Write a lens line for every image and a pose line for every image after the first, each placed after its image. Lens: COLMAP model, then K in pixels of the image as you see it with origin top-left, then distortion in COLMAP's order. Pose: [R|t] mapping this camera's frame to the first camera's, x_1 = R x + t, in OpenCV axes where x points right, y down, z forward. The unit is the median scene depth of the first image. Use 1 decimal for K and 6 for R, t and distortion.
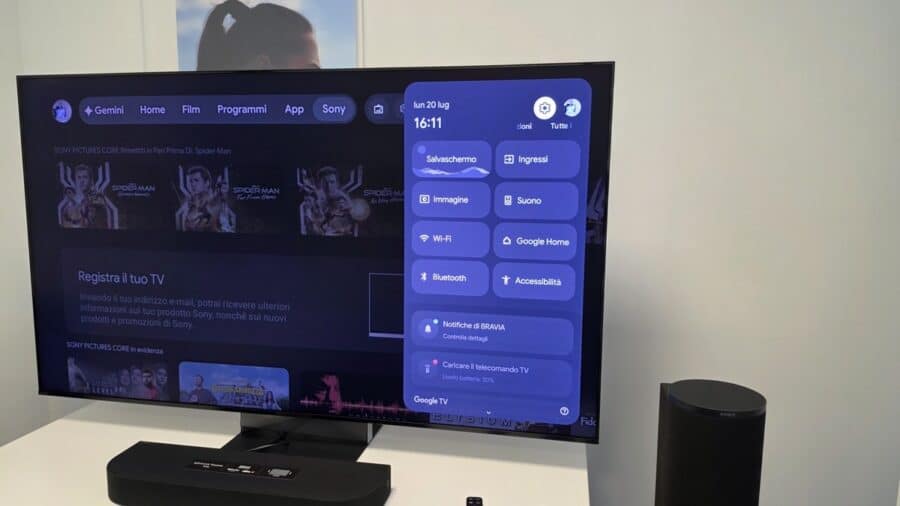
lens RADIAL K [[645.8, 0, 450.0], [0, 645.8, 253.0], [0, 0, 1]] dist [0.073794, -0.168830]
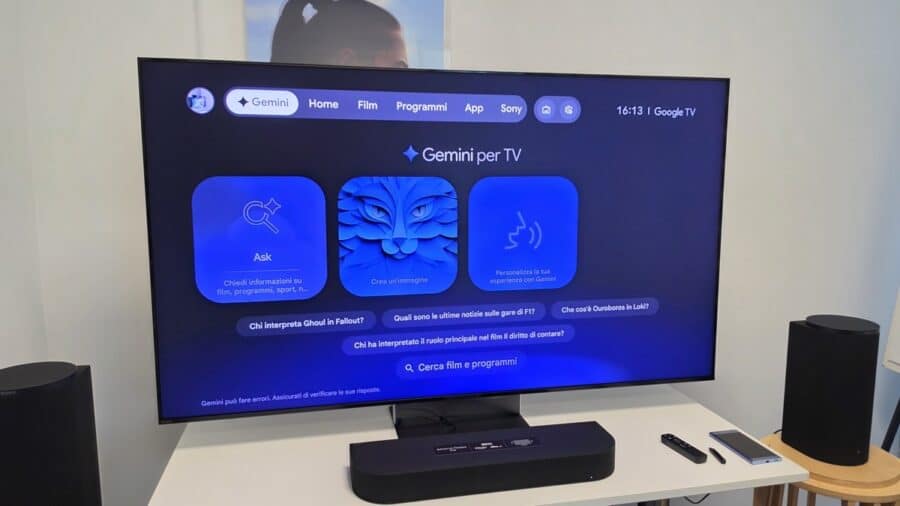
lens RADIAL K [[645.8, 0, 450.0], [0, 645.8, 253.0], [0, 0, 1]] dist [0.073794, -0.168830]
pose [[0.913811, -0.062310, 0.401331, -0.686847], [0.059277, 0.998042, 0.019982, -0.007329], [-0.401791, 0.005530, 0.915715, 0.042602]]
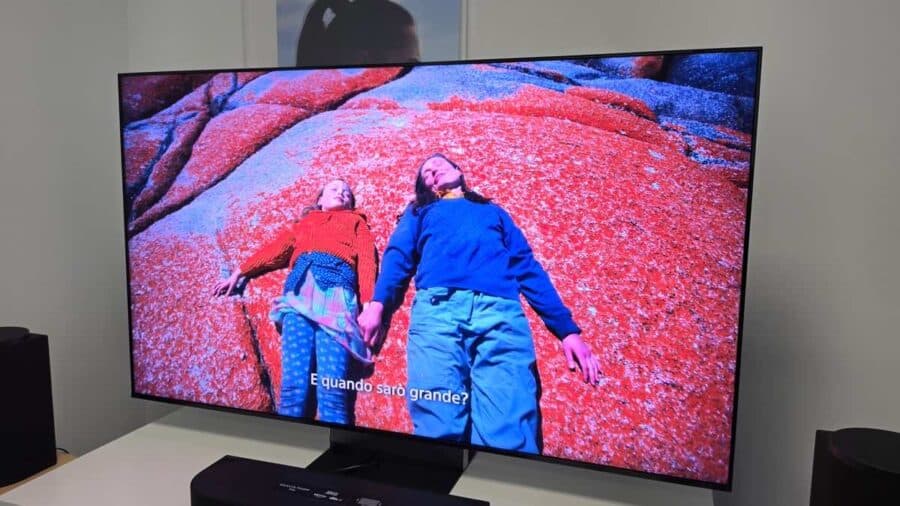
lens RADIAL K [[645.8, 0, 450.0], [0, 645.8, 253.0], [0, 0, 1]] dist [0.073794, -0.168830]
pose [[0.990002, 0.023251, -0.139127, -0.026575], [-0.023909, 0.999709, -0.003059, -0.010688], [0.139016, 0.006354, 0.990270, 0.096466]]
